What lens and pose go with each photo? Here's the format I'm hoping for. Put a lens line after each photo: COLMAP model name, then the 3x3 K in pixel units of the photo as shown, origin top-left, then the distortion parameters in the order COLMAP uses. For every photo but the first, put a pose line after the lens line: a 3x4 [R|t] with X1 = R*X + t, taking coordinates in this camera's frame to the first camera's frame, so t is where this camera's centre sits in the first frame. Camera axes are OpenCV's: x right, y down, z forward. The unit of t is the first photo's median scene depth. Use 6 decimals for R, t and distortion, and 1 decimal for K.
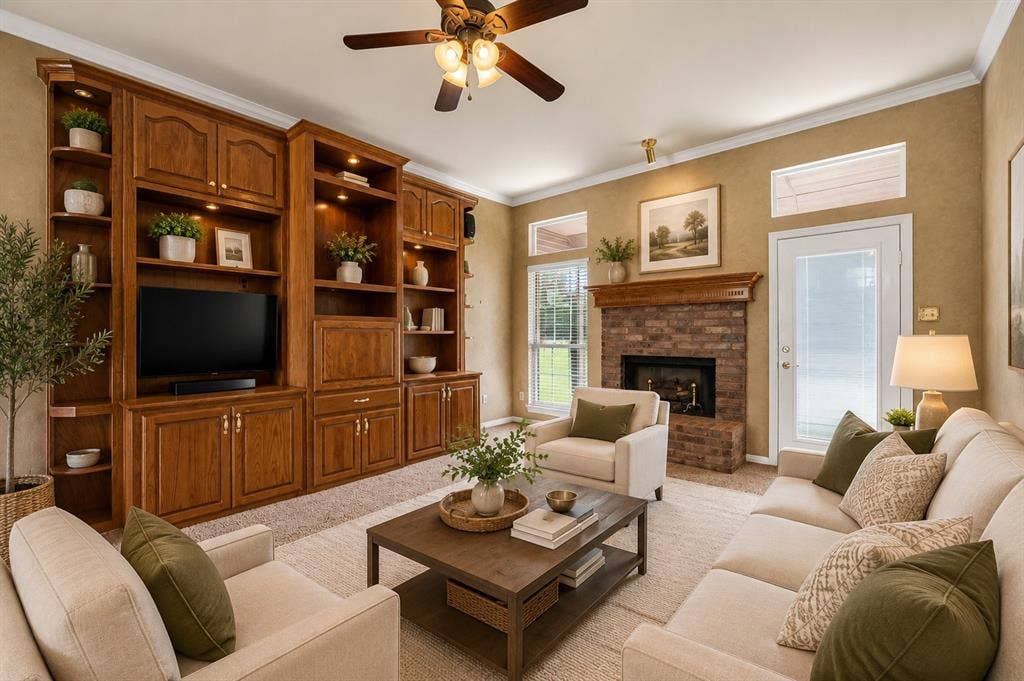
lens RADIAL K [[426.9, 0, 515.6], [0, 426.9, 328.9], [0, 0, 1]] dist [-0.026825, 0.011018]
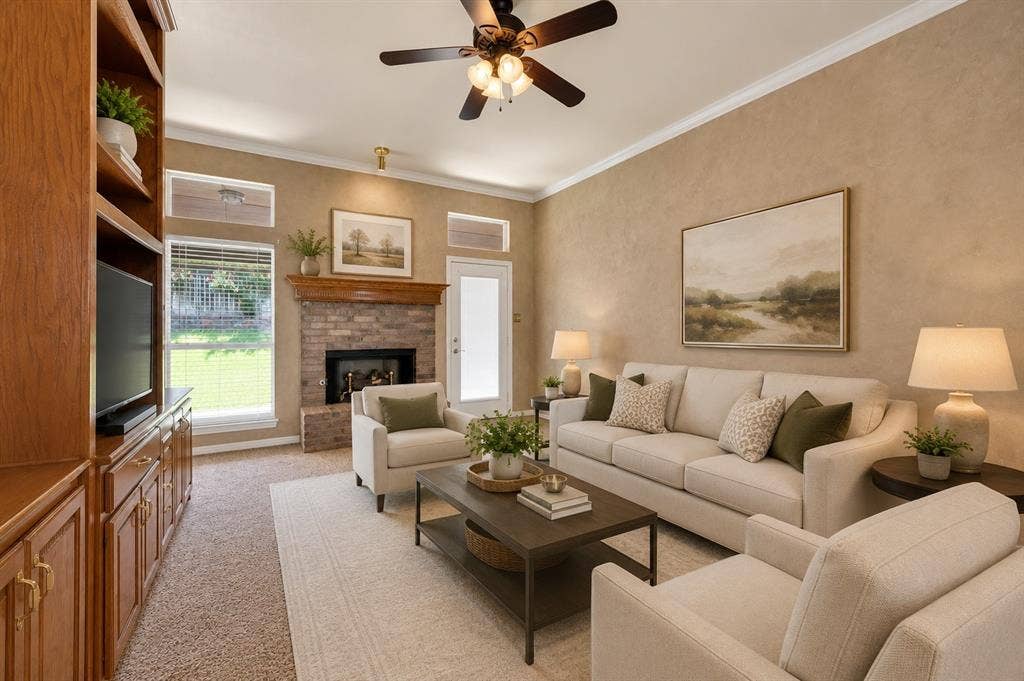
lens RADIAL K [[433.3, 0, 512.0], [0, 433.3, 340.5], [0, 0, 1]] dist [0.000795, -0.000022]
pose [[0.346250, -0.020657, 0.937915, -0.594680], [-0.000943, 0.999749, 0.022367, 0.016385], [-0.938142, -0.008629, 0.346143, 0.277359]]
